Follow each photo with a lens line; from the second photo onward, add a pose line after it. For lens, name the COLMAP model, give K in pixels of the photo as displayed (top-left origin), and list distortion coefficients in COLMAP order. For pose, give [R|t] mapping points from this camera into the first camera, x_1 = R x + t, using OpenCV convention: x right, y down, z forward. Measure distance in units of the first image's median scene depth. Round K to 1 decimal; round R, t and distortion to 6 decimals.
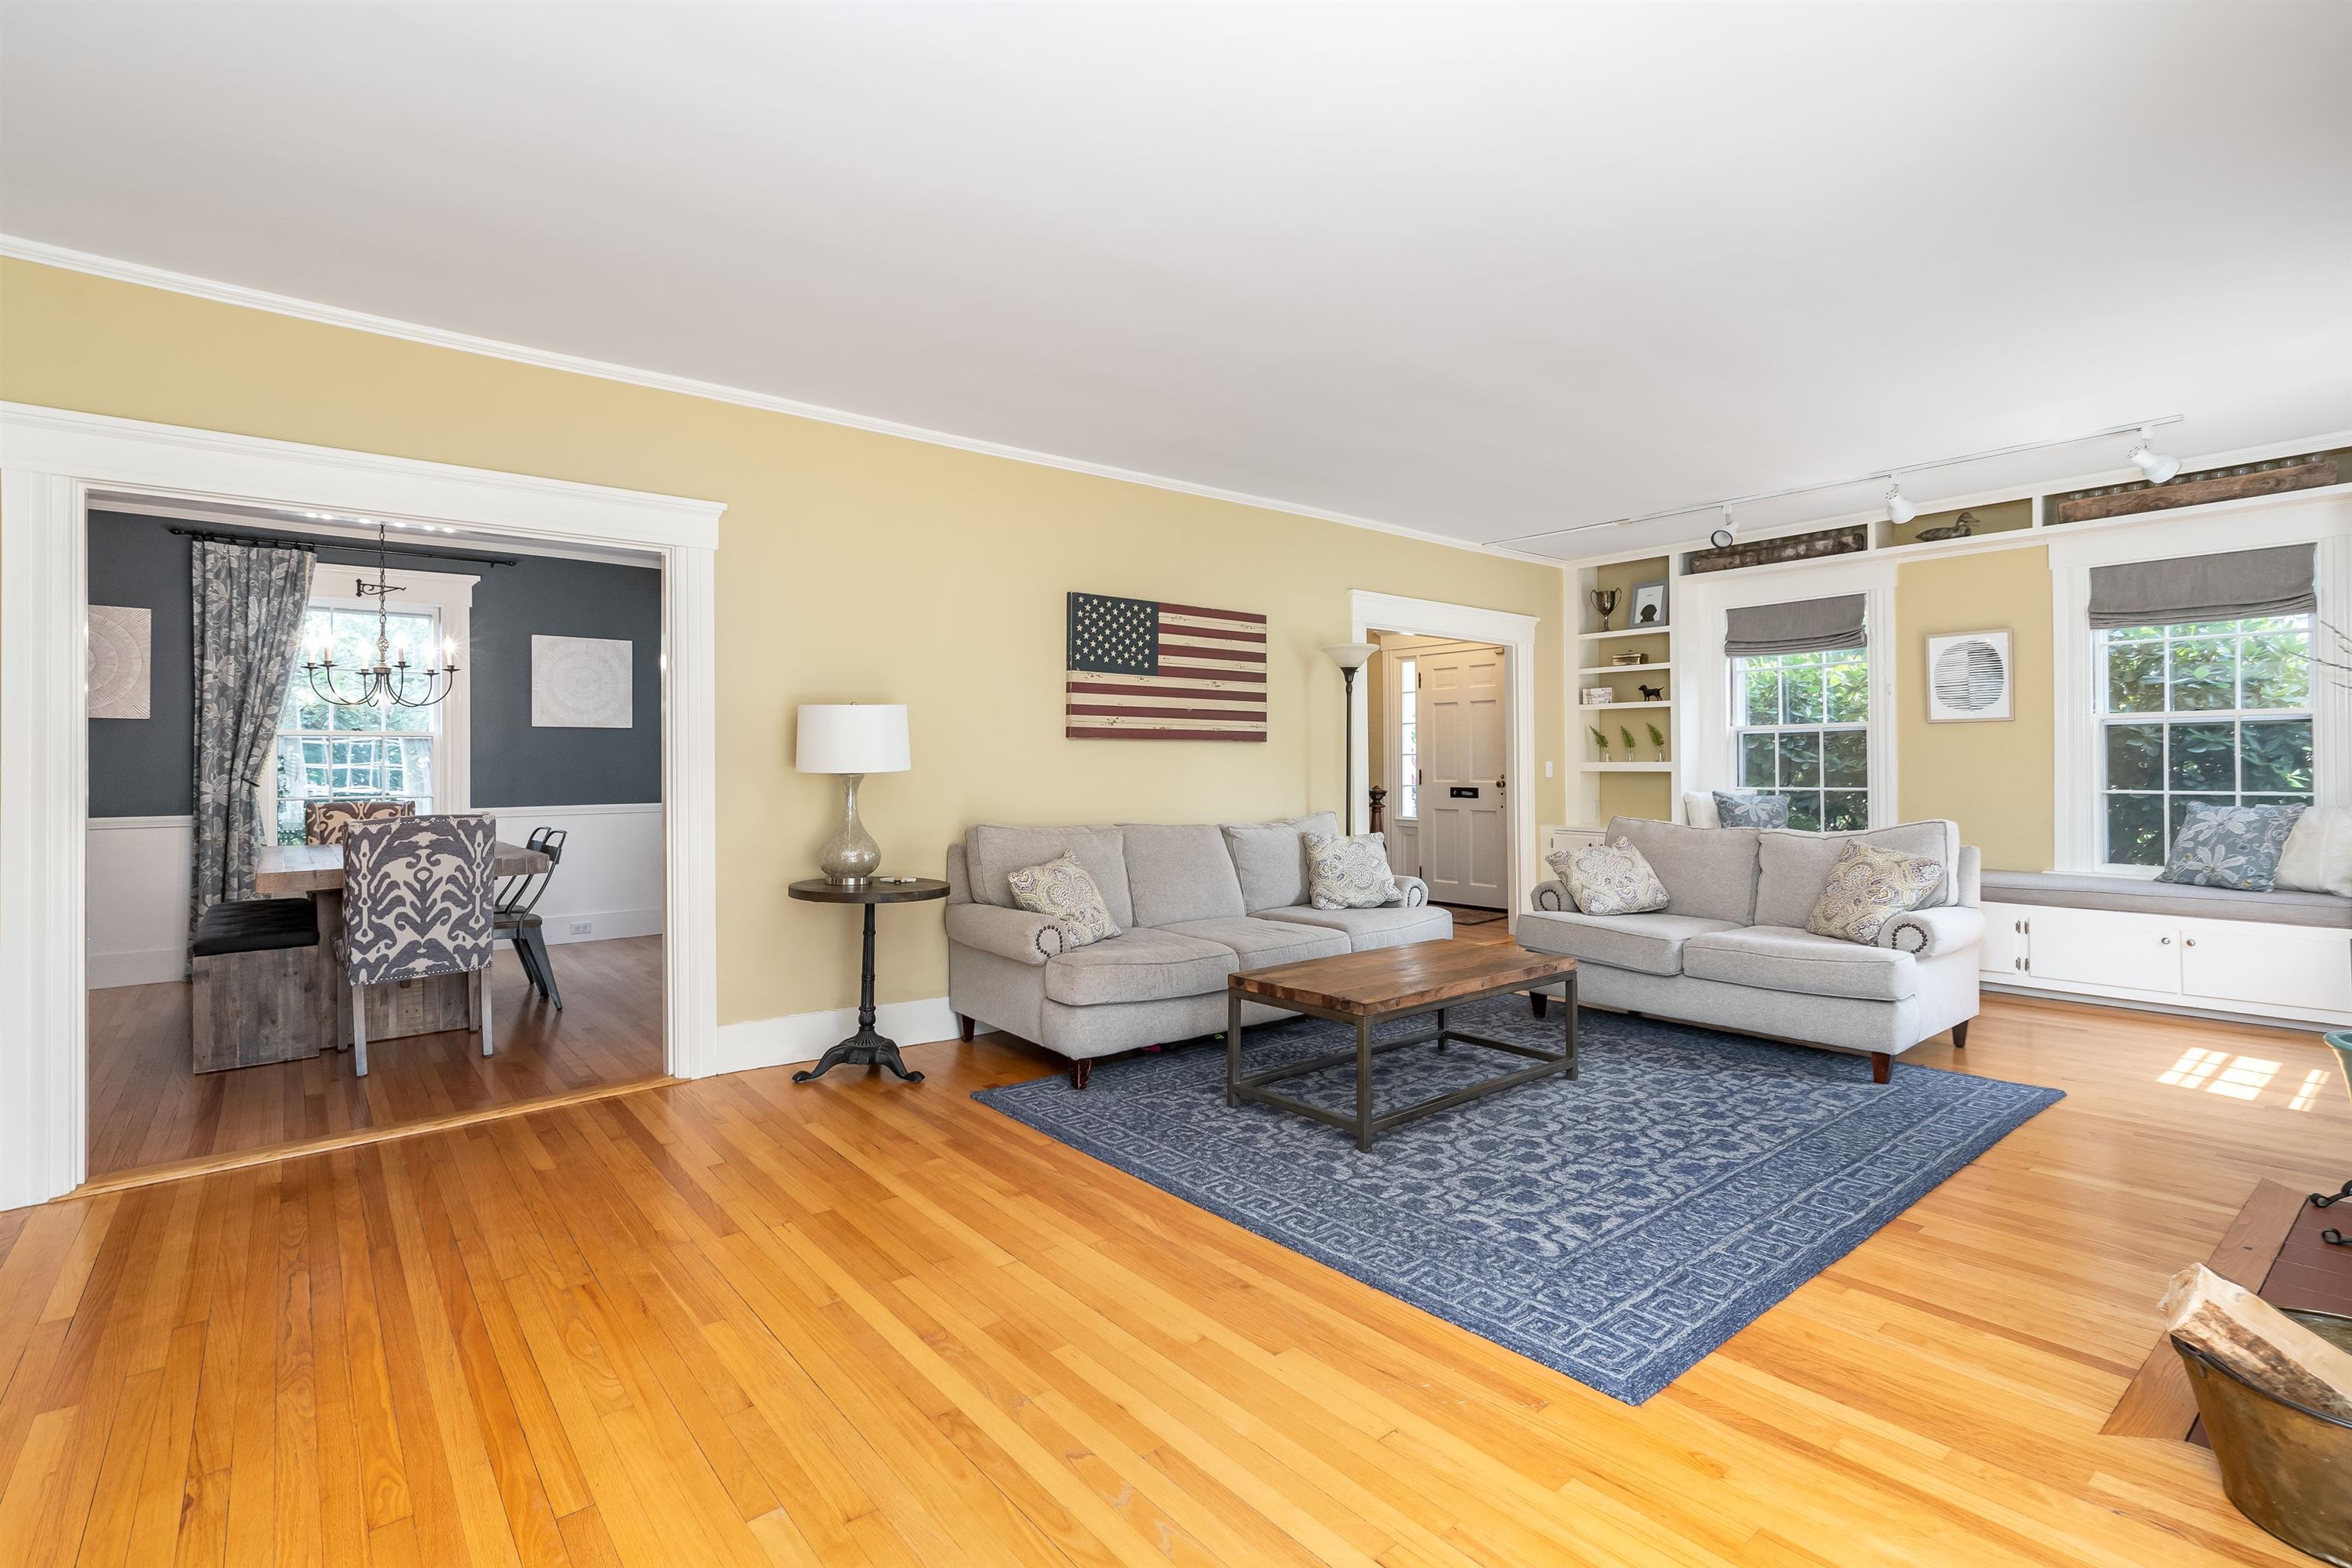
lens RADIAL K [[1086.8, 0, 1164.8], [0, 1086.8, 754.9], [0, 0, 1]] dist [0.005397, 0.001583]
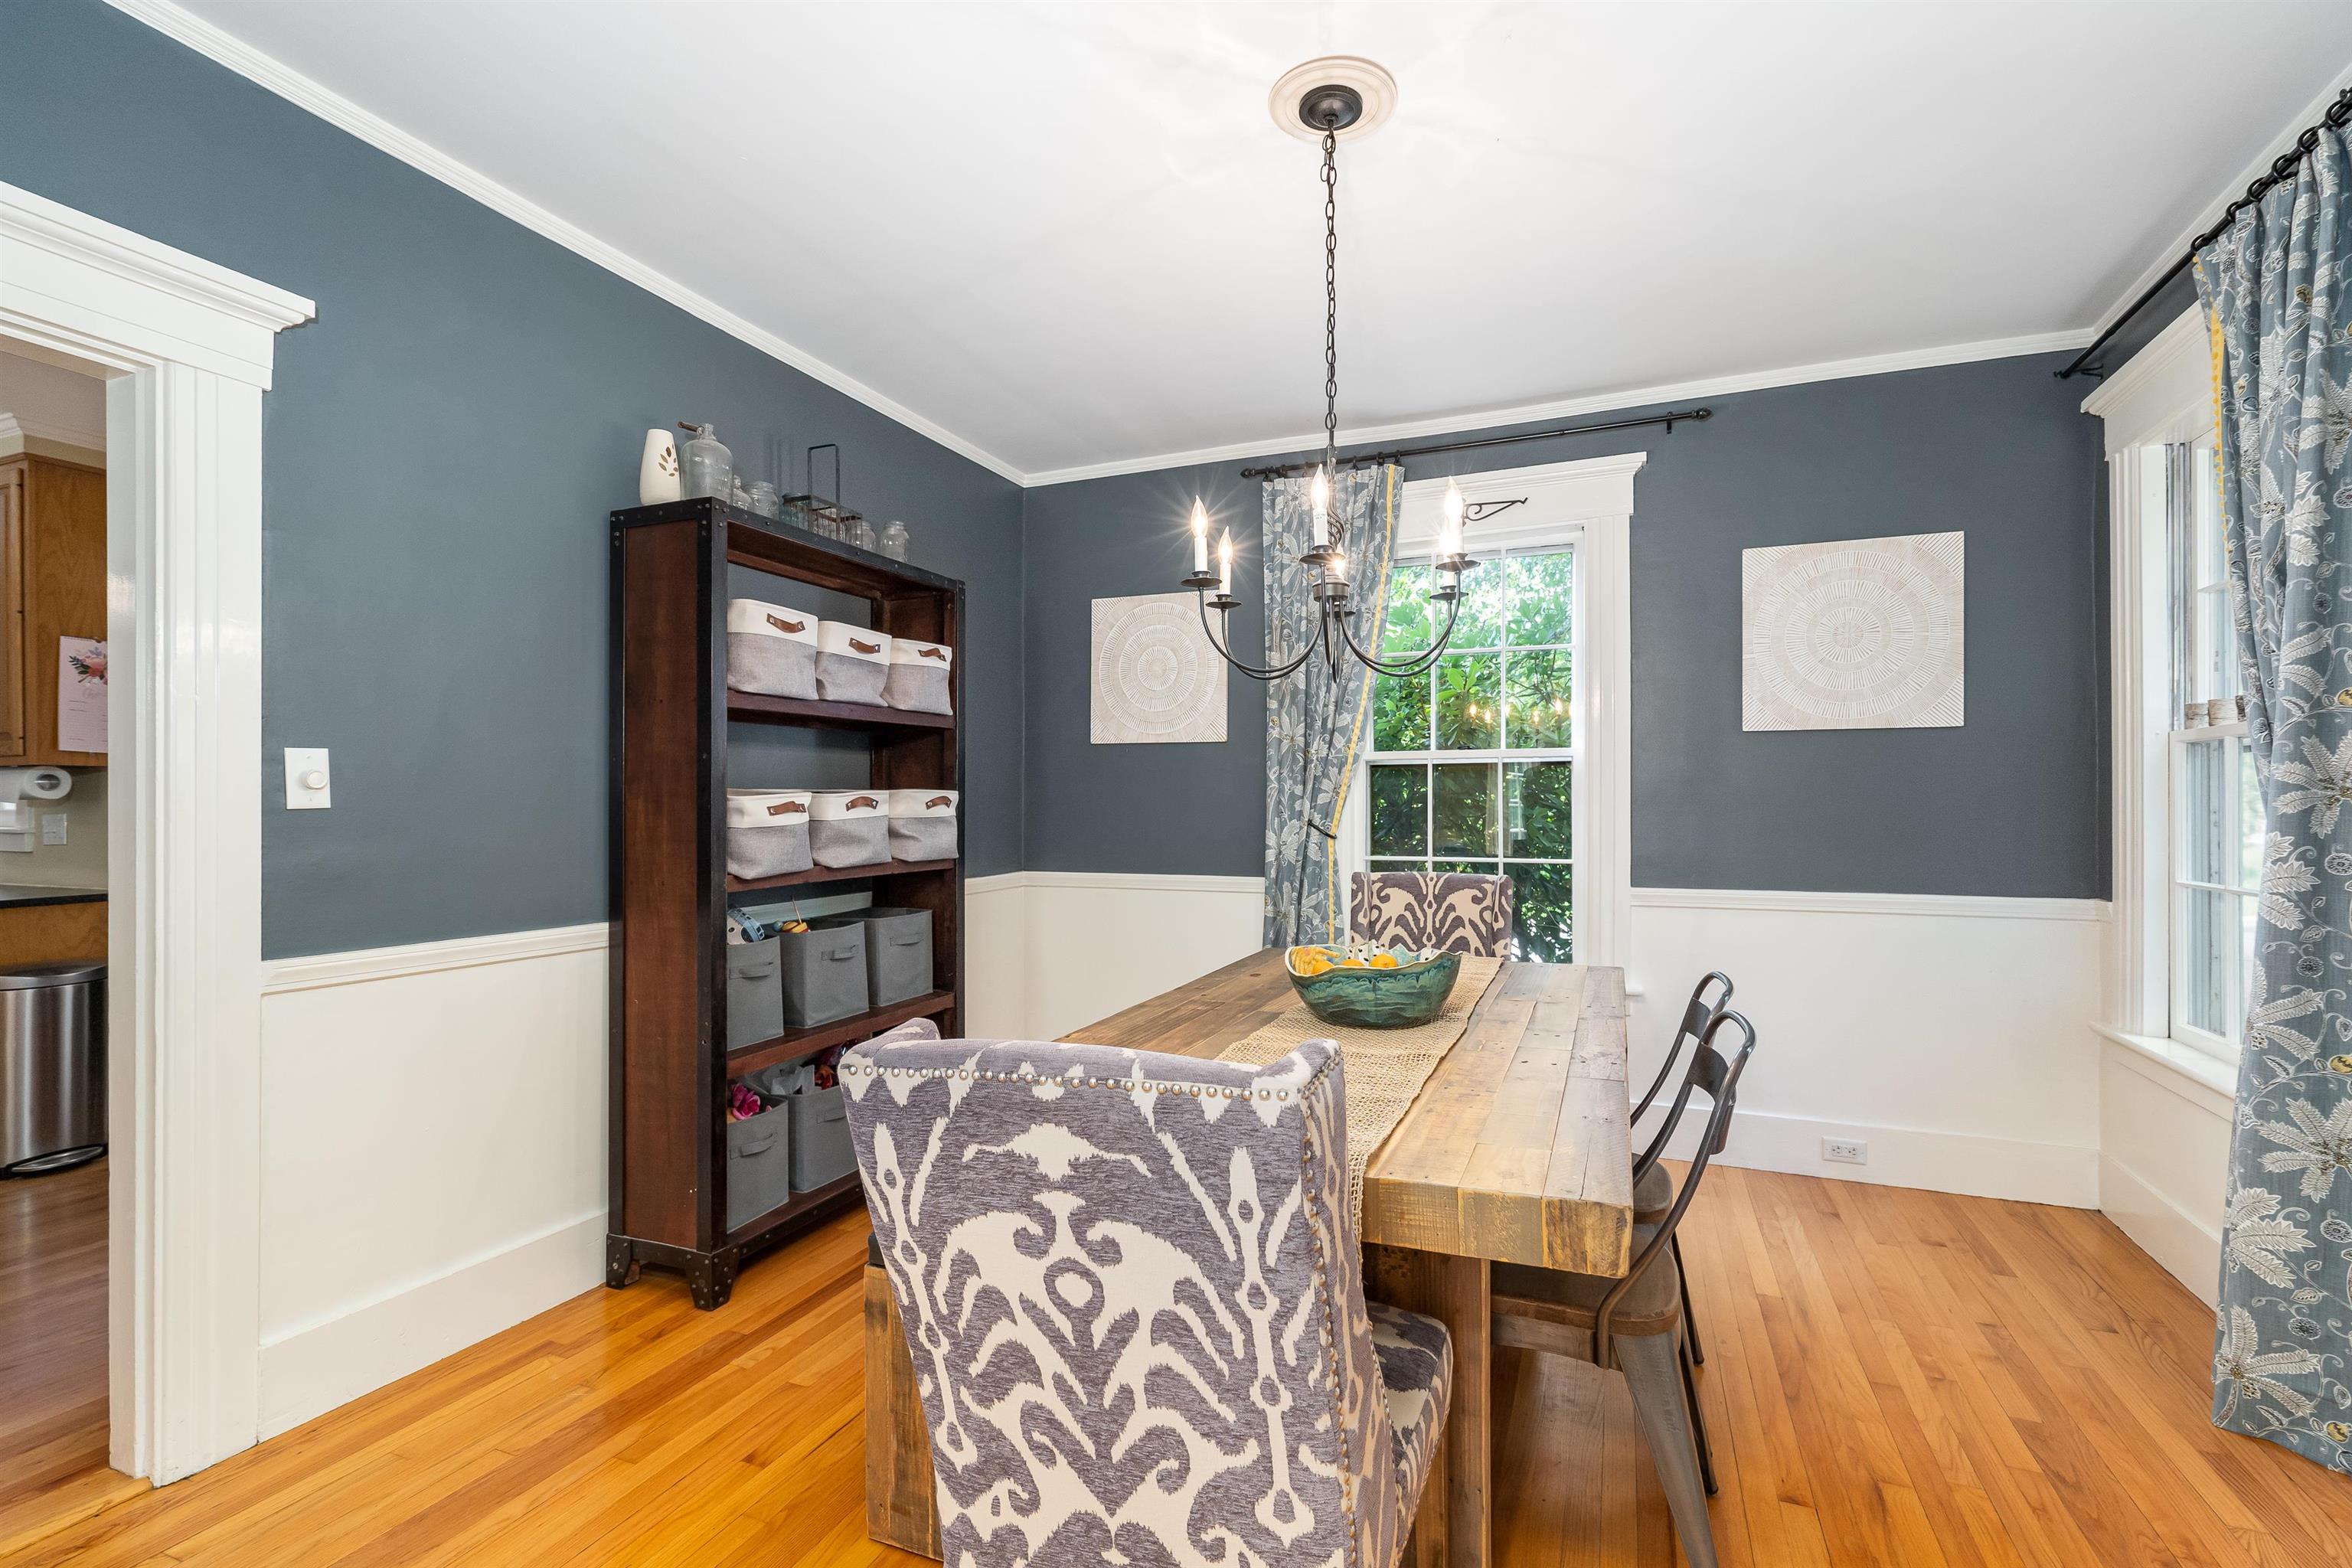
lens RADIAL K [[1086.8, 0, 1170.5], [0, 1086.8, 794.2], [0, 0, 1]] dist [0.005397, 0.001583]
pose [[0.478953, 0.000298, -0.877841, -0.452013], [0.006562, 0.999971, 0.003920, -0.001011], [0.877816, -0.007638, 0.478937, 0.893787]]
